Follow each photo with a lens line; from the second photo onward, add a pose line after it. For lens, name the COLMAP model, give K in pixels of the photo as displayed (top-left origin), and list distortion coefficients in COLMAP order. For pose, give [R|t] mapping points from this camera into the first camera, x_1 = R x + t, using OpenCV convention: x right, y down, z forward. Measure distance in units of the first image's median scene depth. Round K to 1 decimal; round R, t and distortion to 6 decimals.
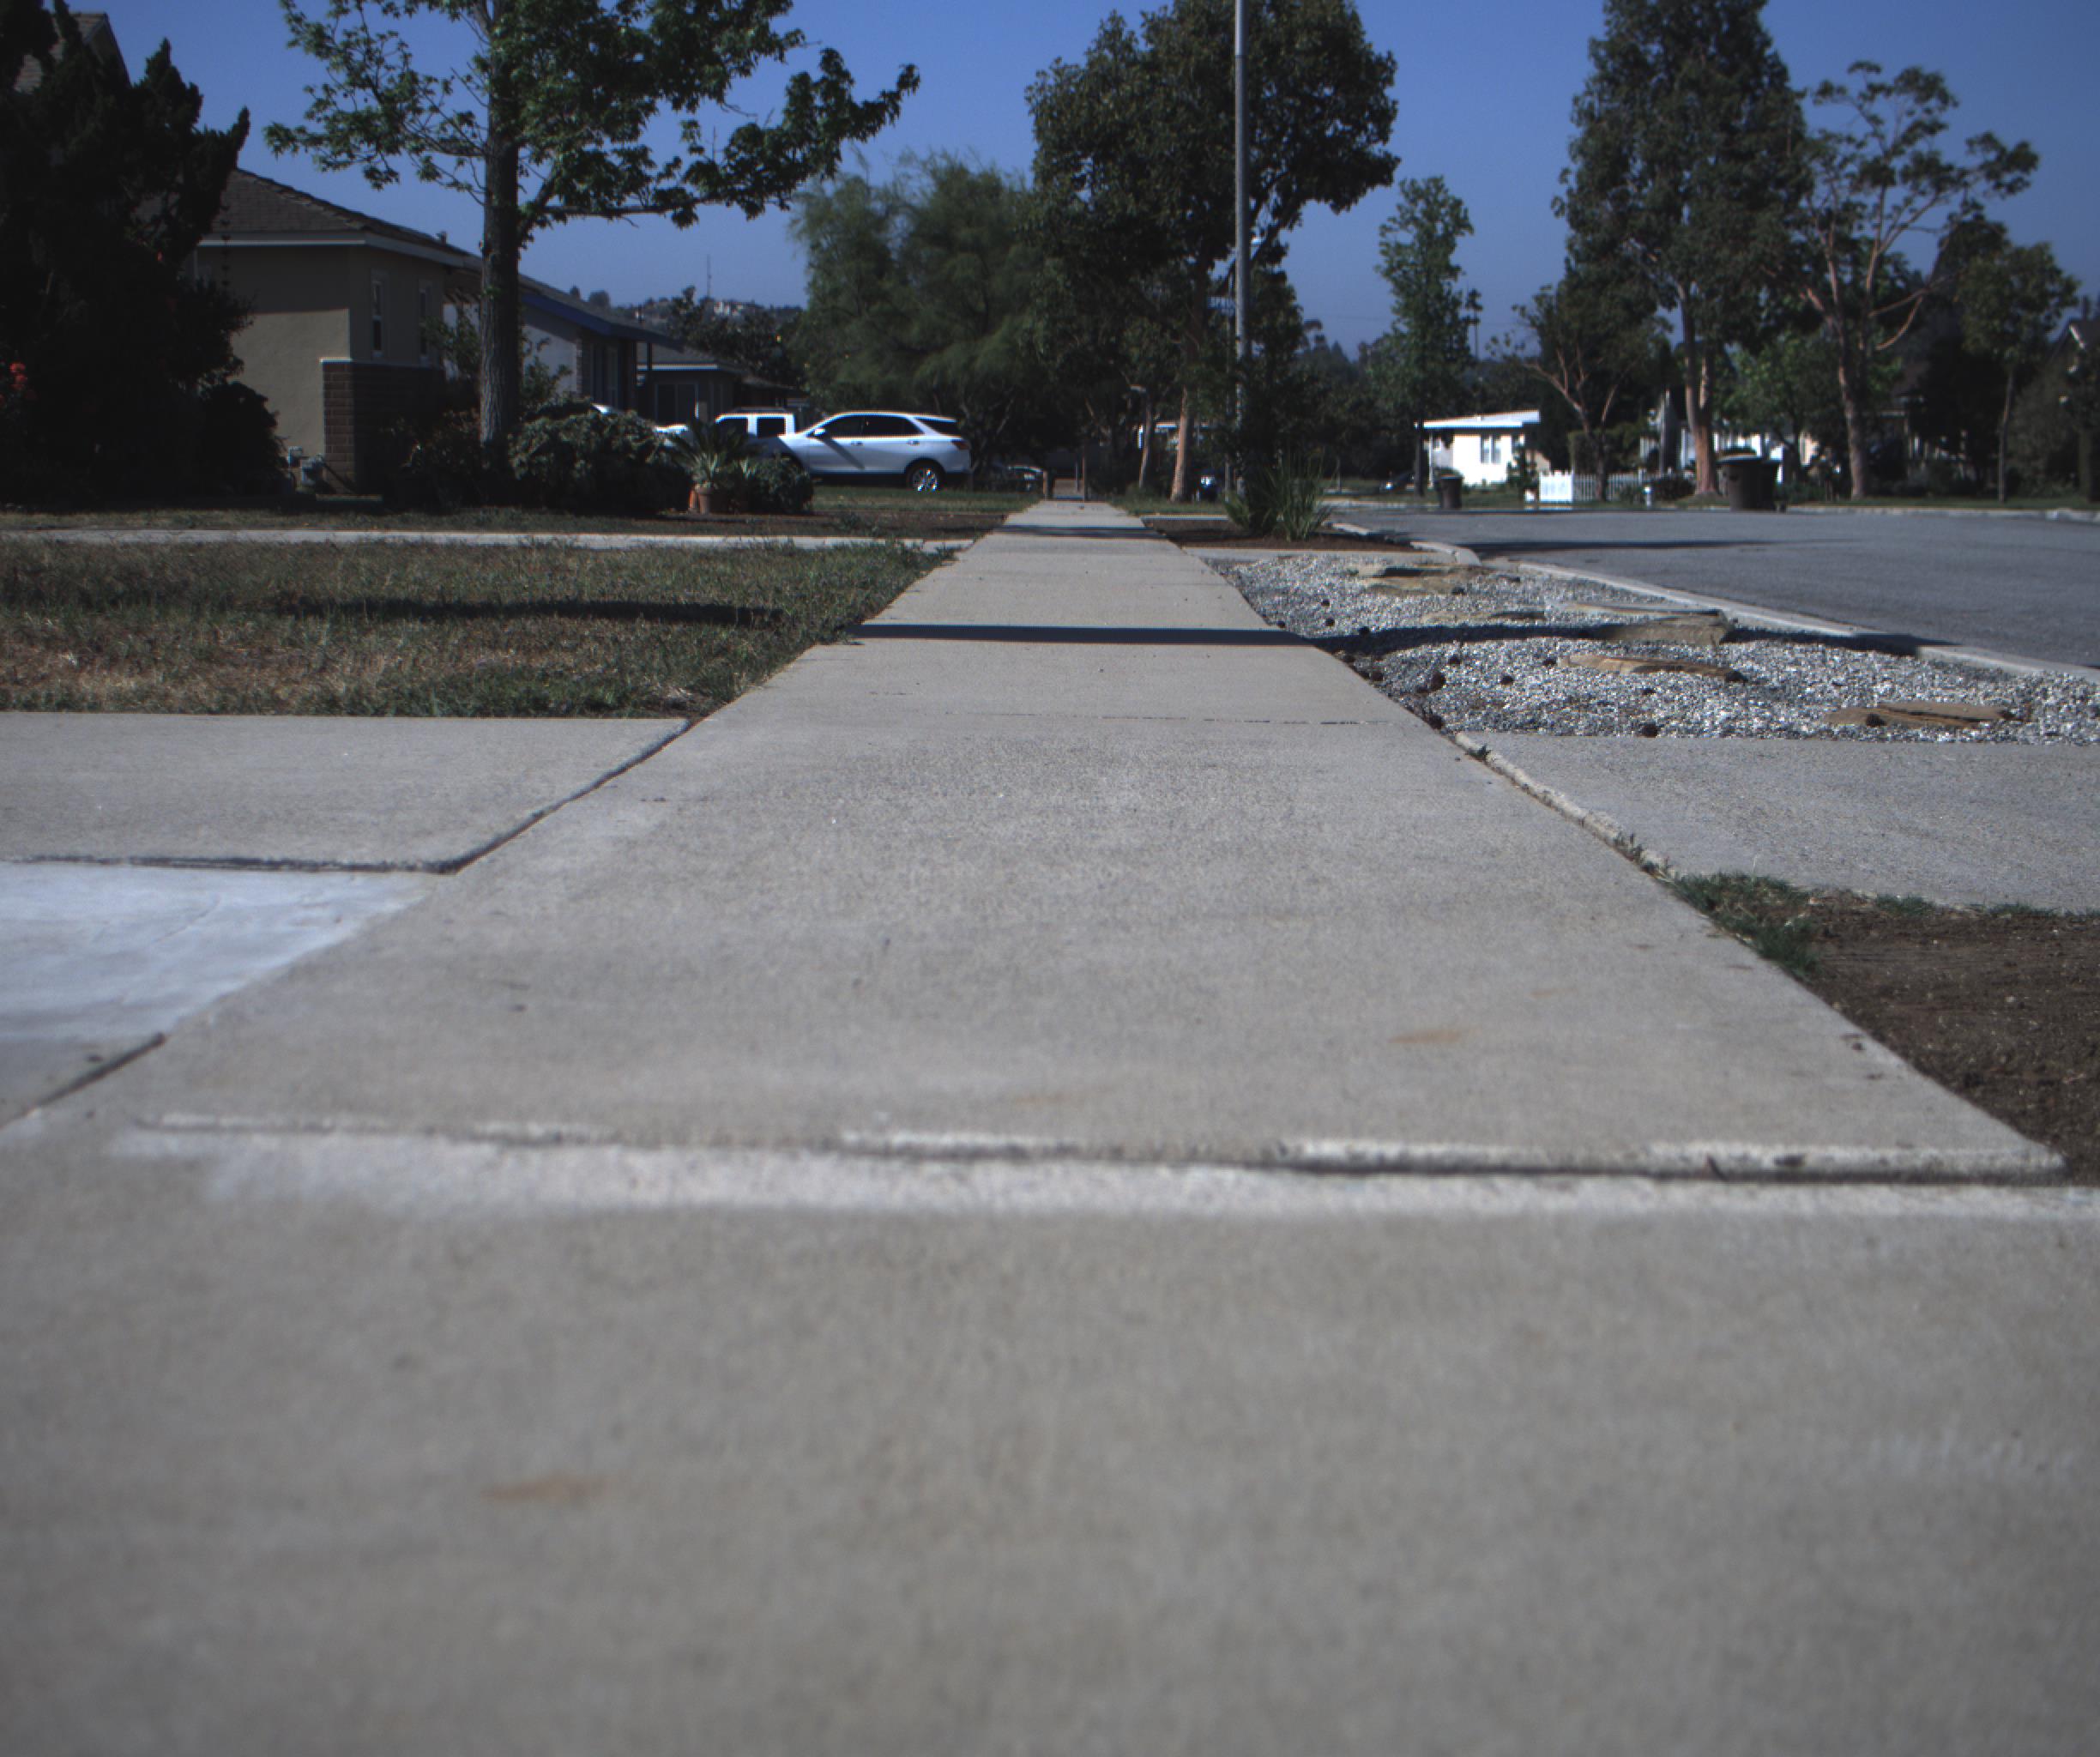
lens RADIAL K [[3930.8, 0, 1016.9], [0, 3930.8, 857.4], [0, 0, 1]] dist [-0.179750, 0.924023]
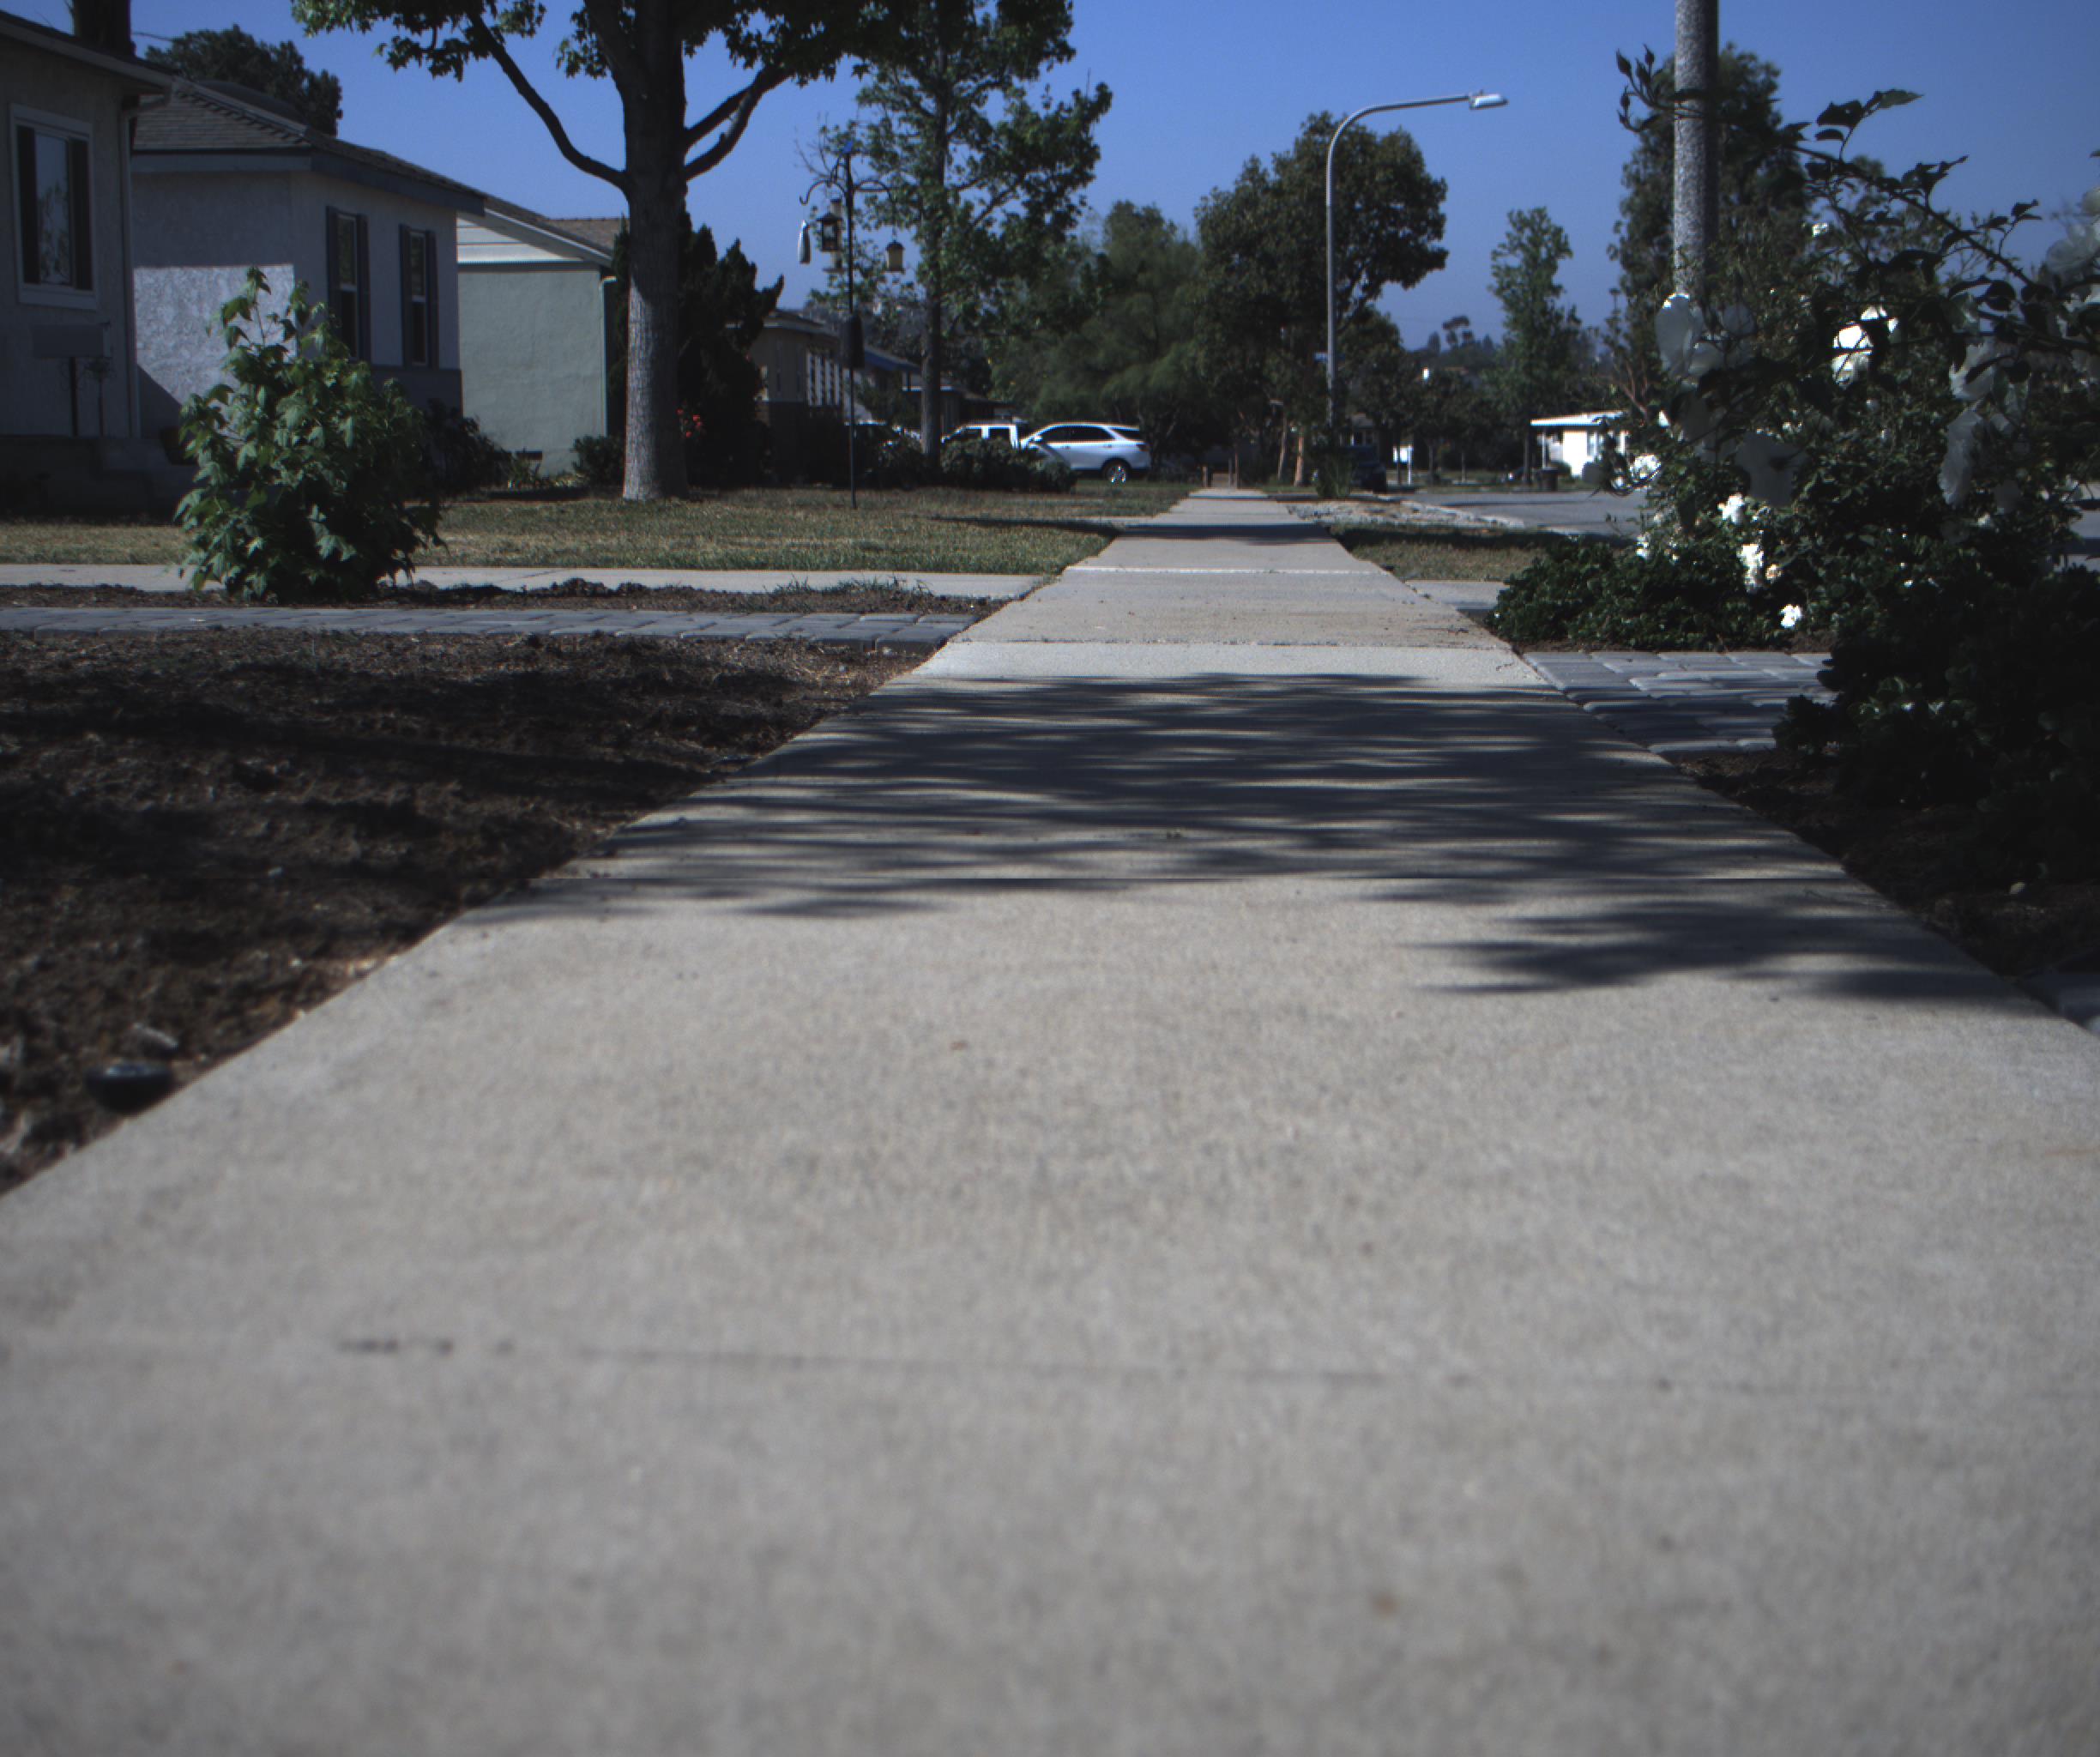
lens RADIAL K [[3930.8, 0, 1016.9], [0, 3930.8, 857.4], [0, 0, 1]] dist [-0.179750, 0.924023]
pose [[0.999195, -0.005538, -0.039739, -0.004877], [0.005579, 0.999984, 0.000898, 0.032767], [0.039733, -0.001119, 0.999210, -0.333648]]
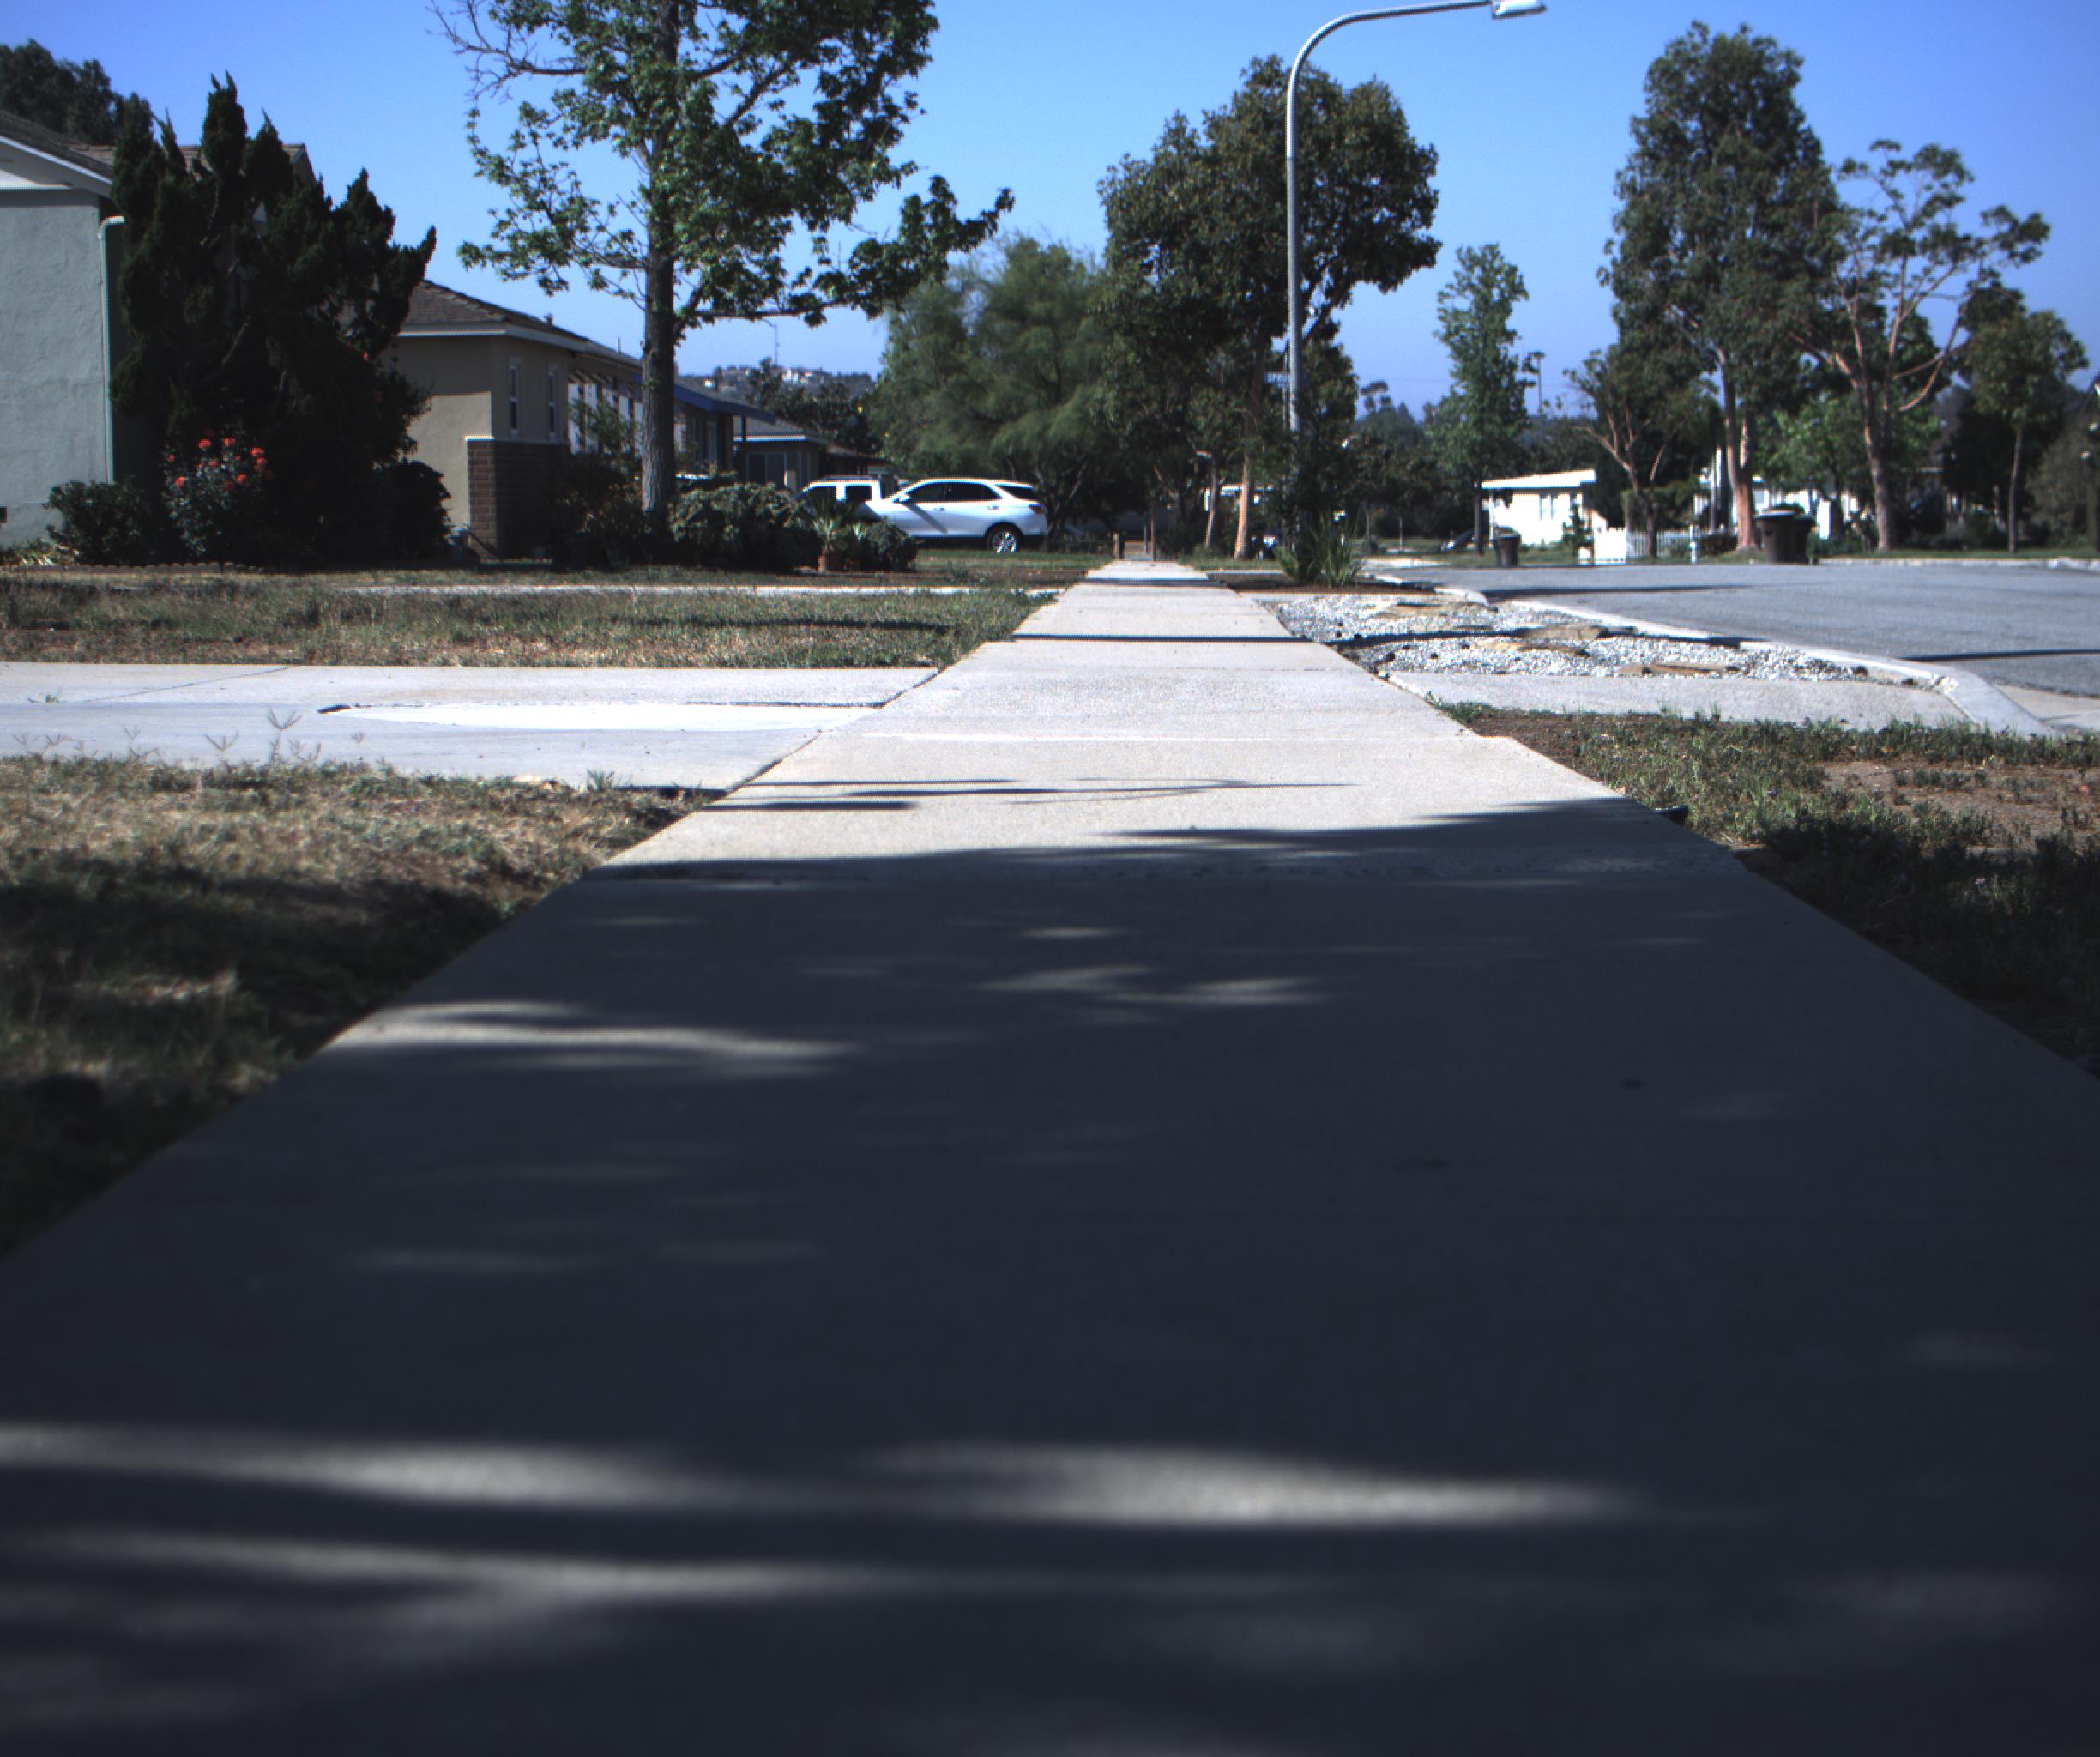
lens RADIAL K [[3930.8, 0, 1016.9], [0, 3930.8, 857.4], [0, 0, 1]] dist [-0.179750, 0.924023]
pose [[0.999800, -0.008731, -0.018001, -0.001522], [0.008438, 0.999832, -0.016284, 0.006461], [0.018140, 0.016129, 0.999705, -0.061887]]
